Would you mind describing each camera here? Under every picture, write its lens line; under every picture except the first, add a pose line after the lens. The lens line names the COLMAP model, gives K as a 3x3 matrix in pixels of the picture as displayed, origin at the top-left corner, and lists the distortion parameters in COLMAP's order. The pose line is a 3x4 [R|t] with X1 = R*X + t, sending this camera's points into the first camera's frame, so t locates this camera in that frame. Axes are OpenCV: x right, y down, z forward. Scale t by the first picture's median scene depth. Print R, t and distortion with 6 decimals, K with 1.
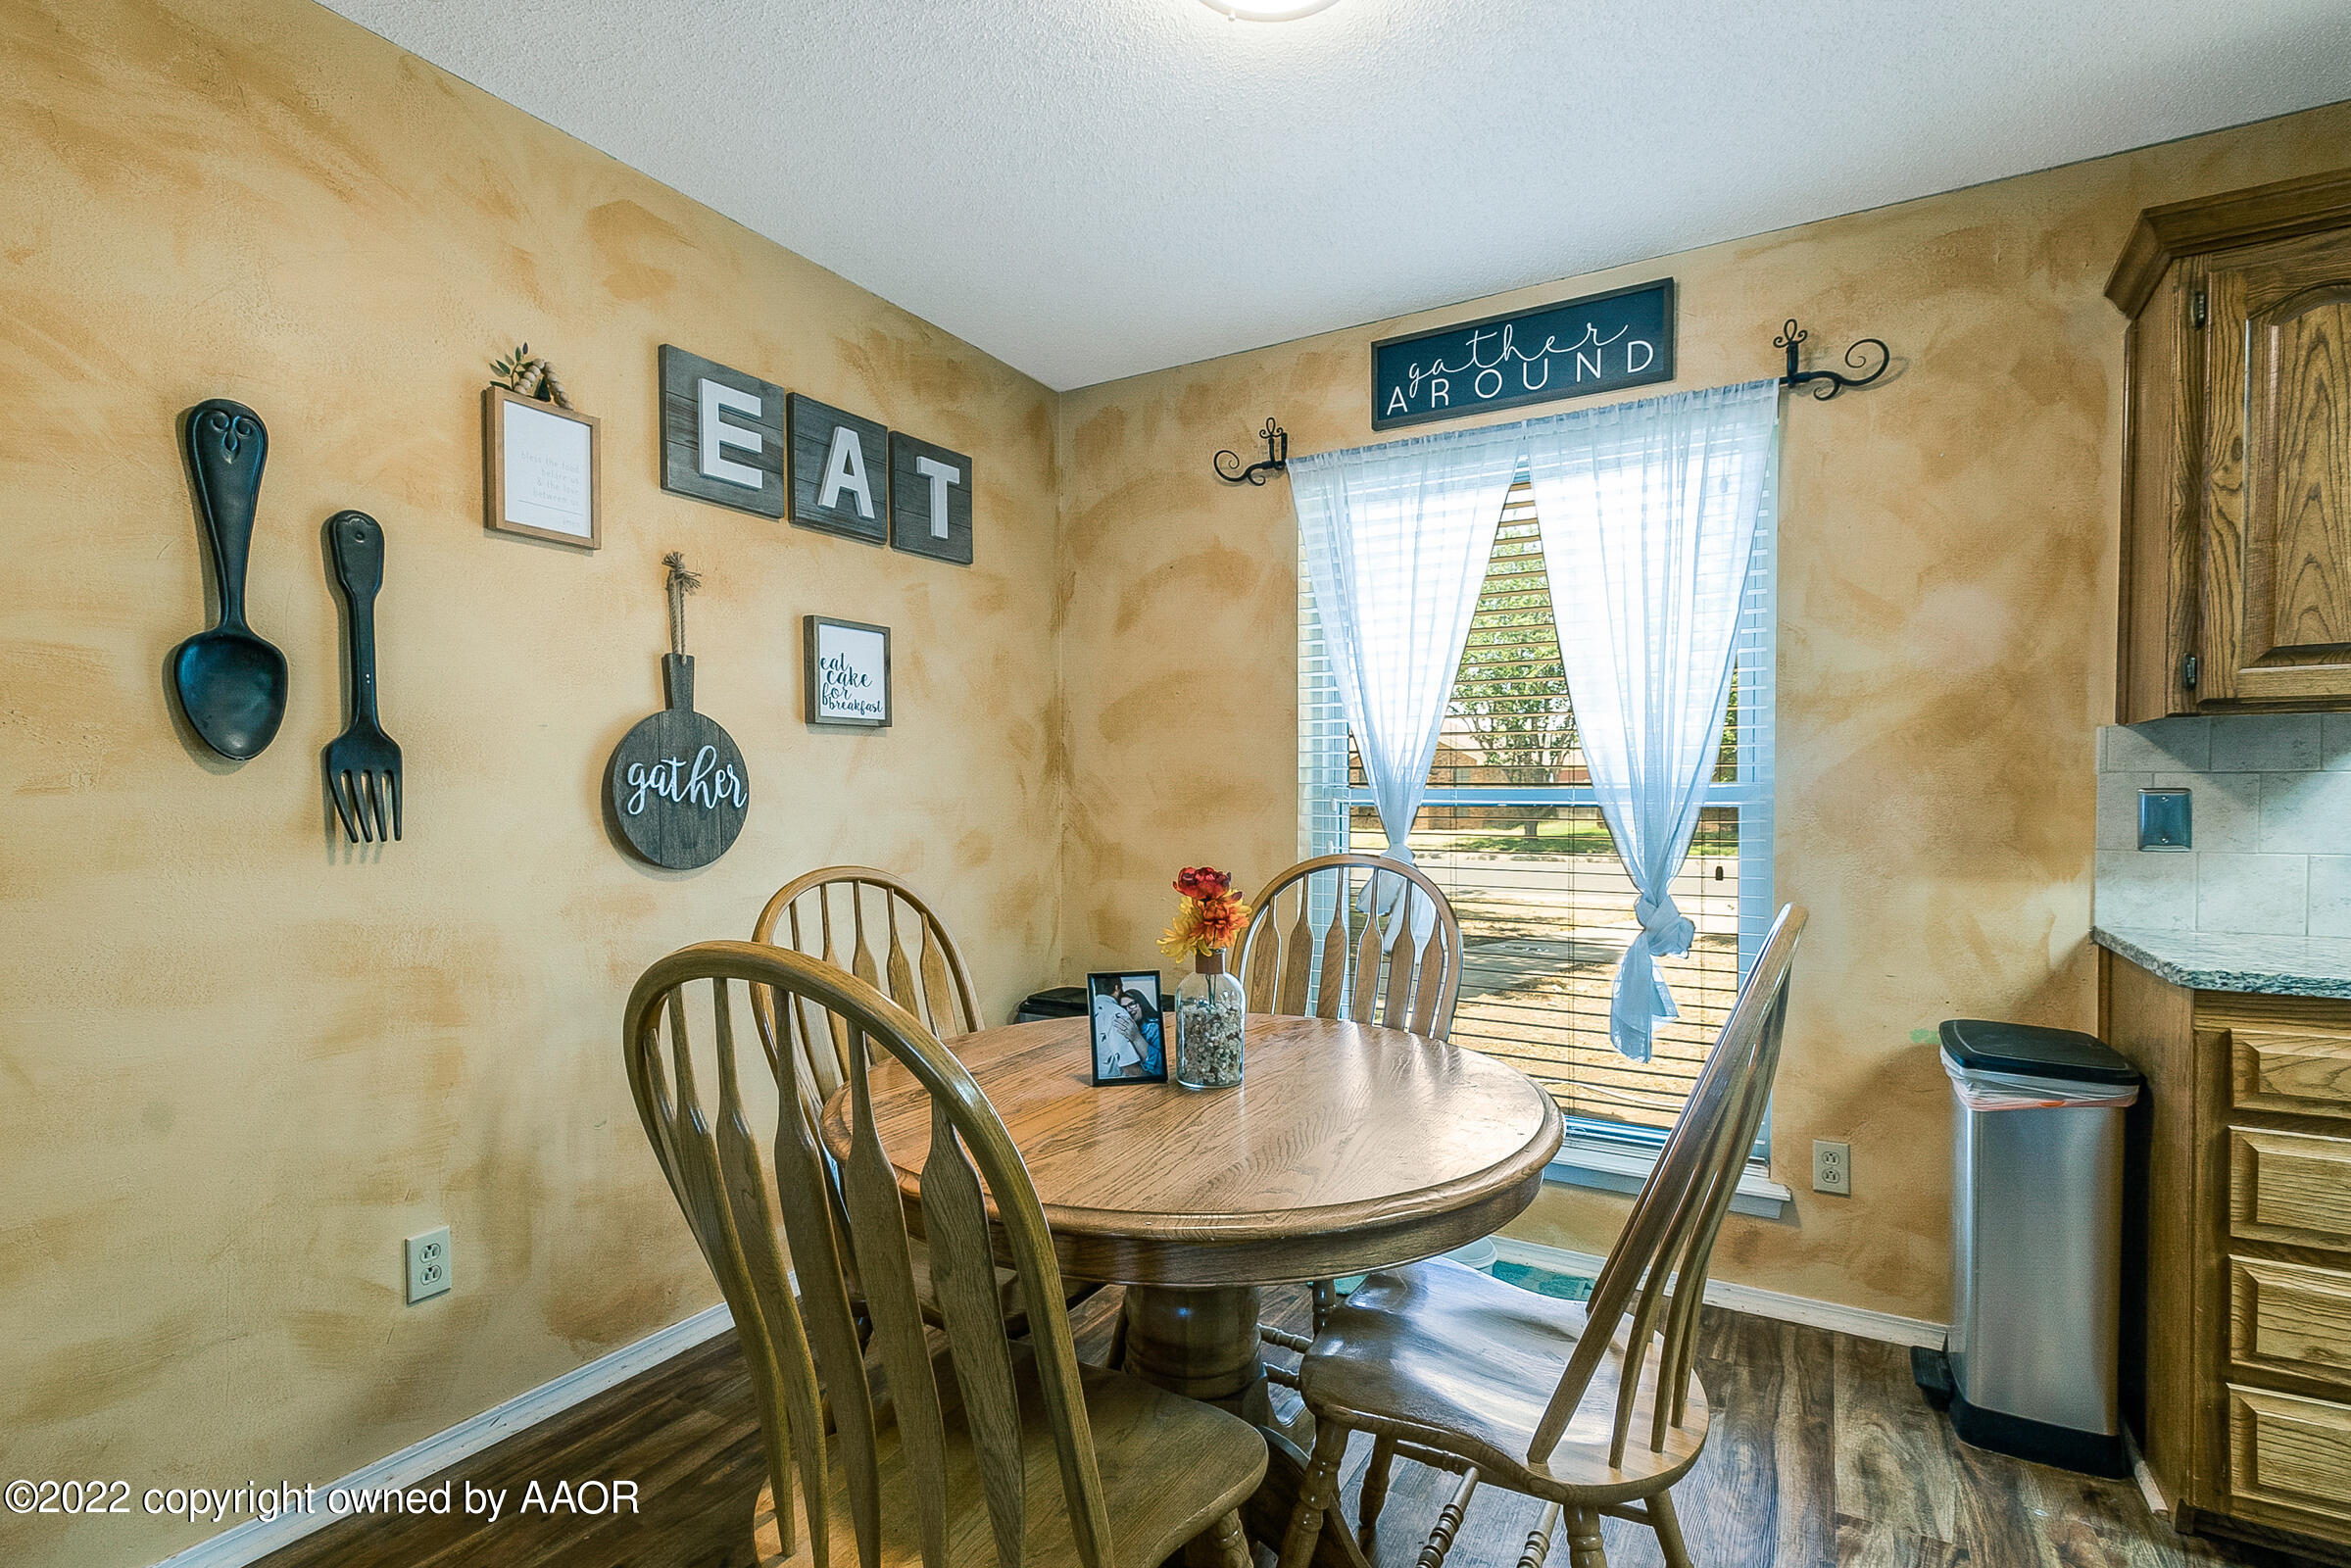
lens RADIAL K [[1127.8, 0, 1170.6], [0, 1127.8, 816.2], [0, 0, 1]] dist [0.004342, 0.001135]
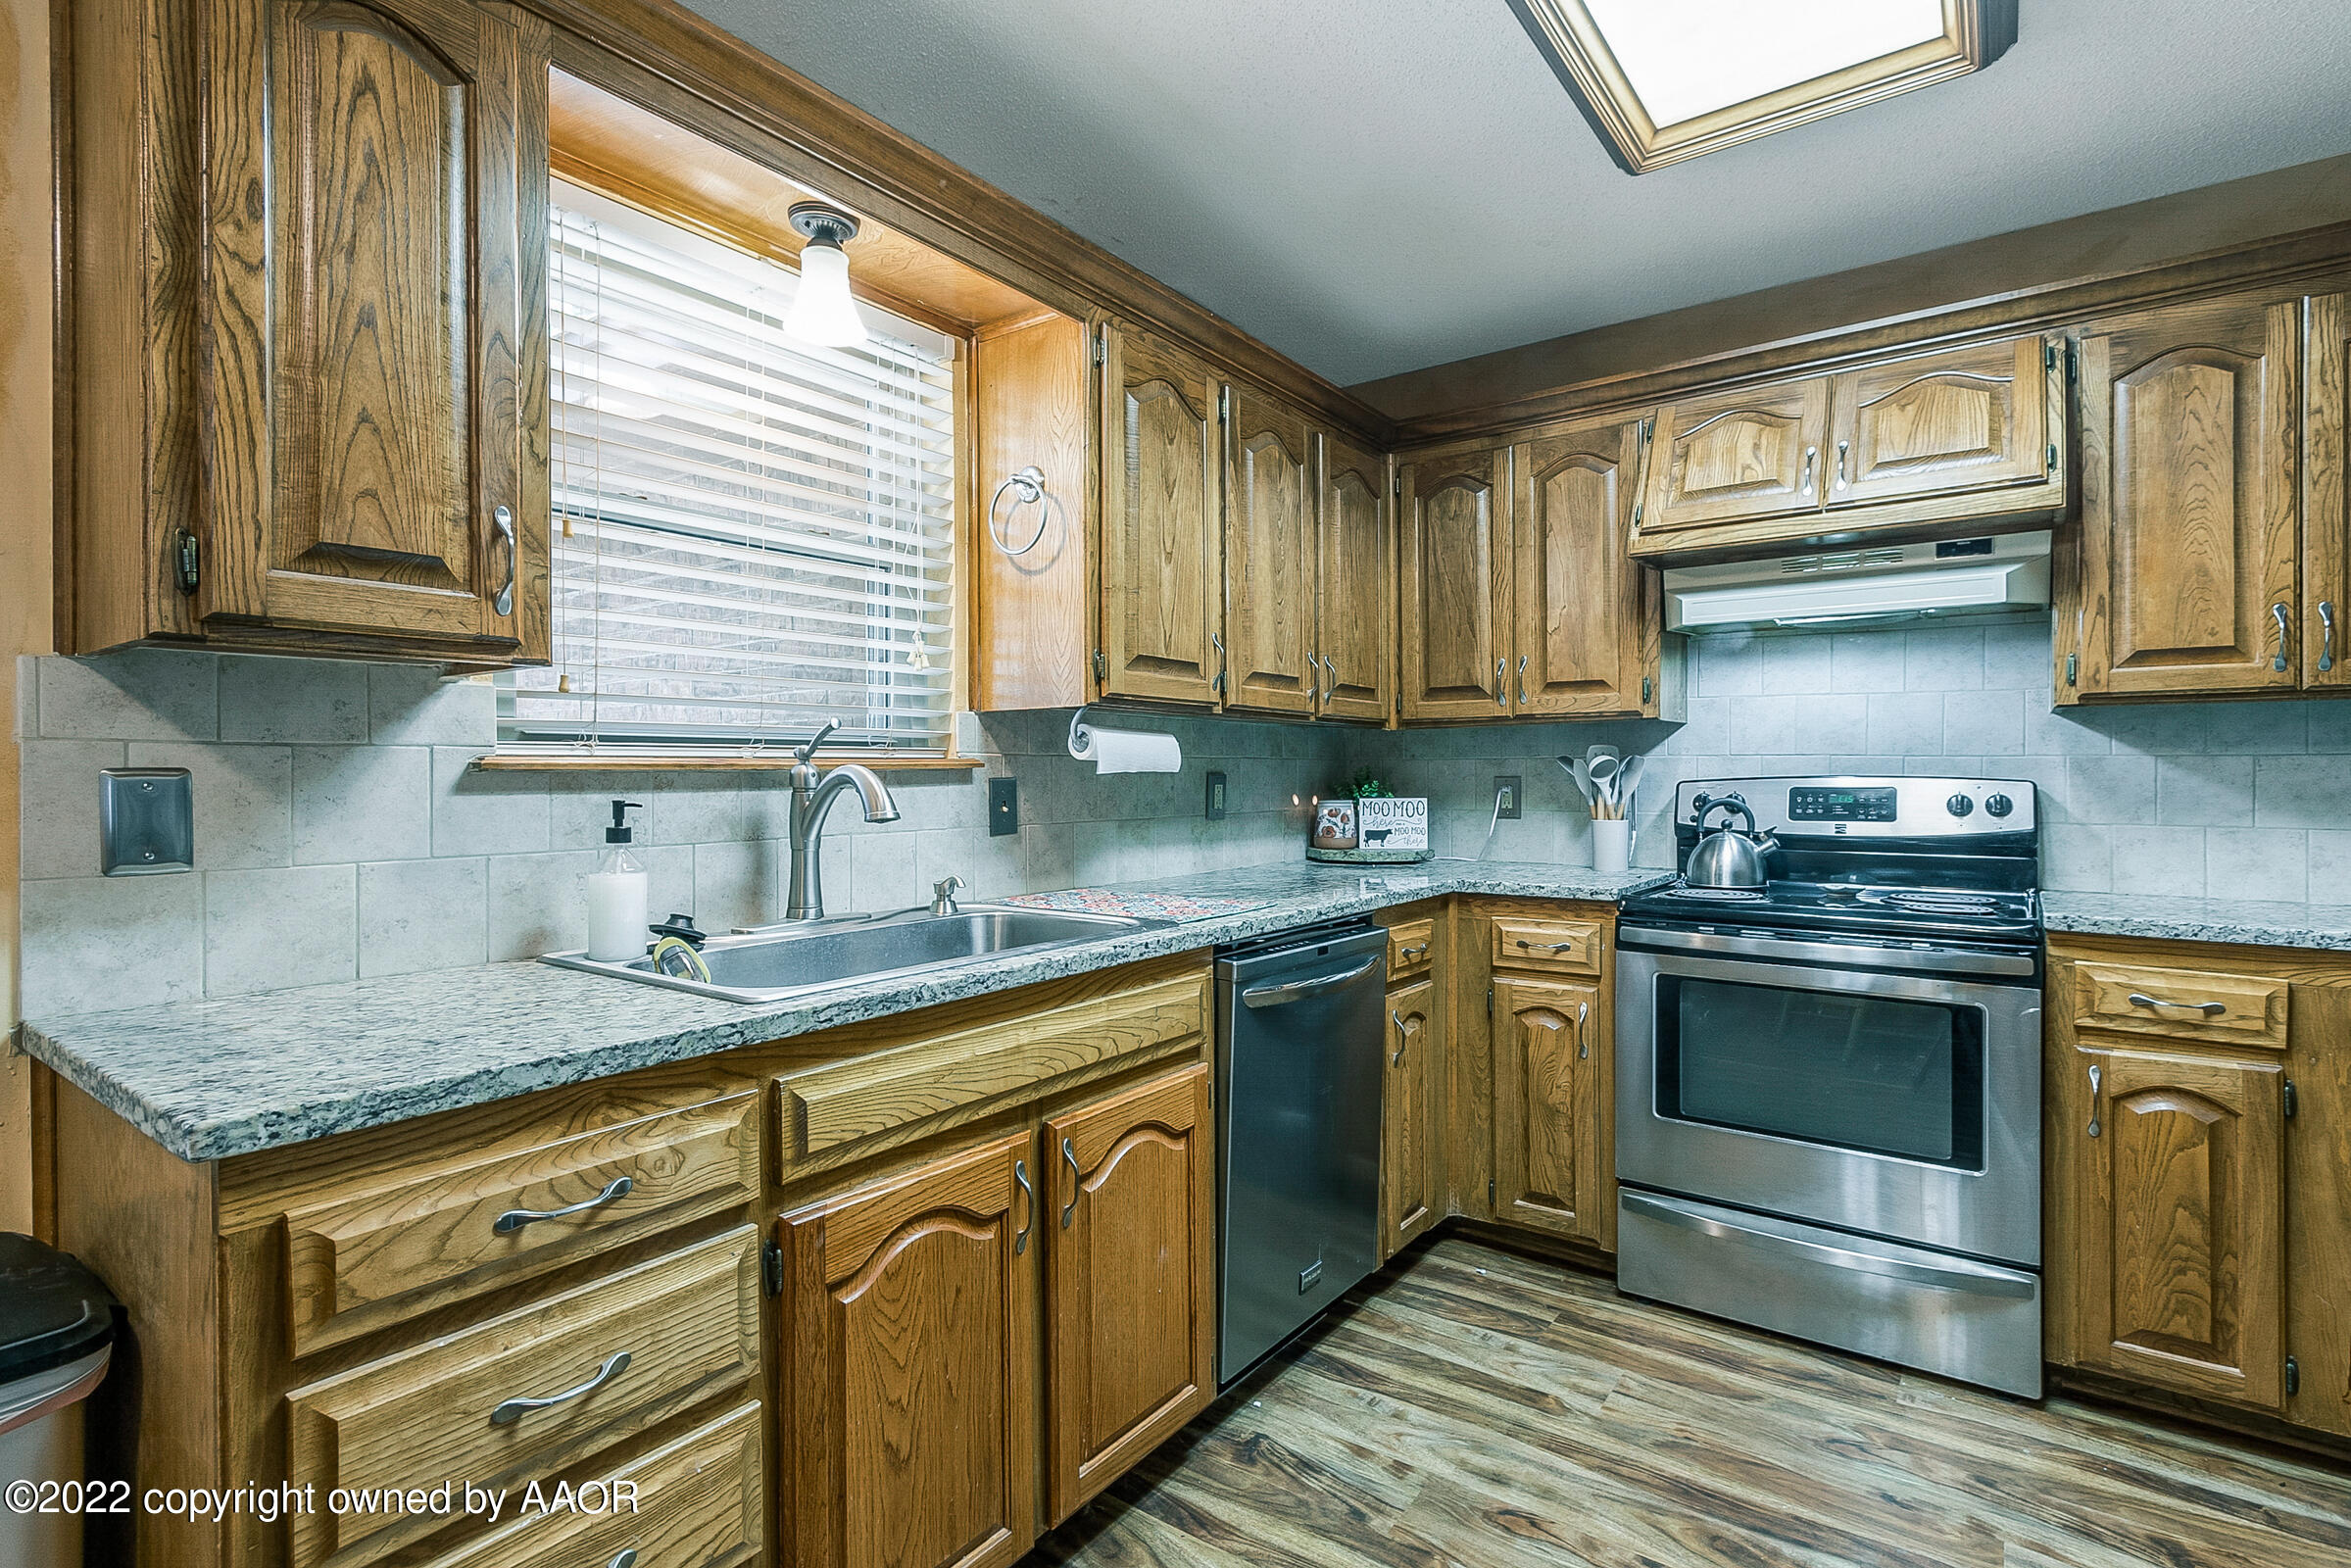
lens RADIAL K [[1111.3, 0, 1177.2], [0, 1111.3, 778.5], [0, 0, 1]] dist [0.004070, -0.001081]
pose [[0.100244, -0.004252, 0.994954, 0.364950], [0.023987, 0.999711, 0.001855, -0.007621], [-0.994674, 0.023680, 0.100317, 0.420293]]
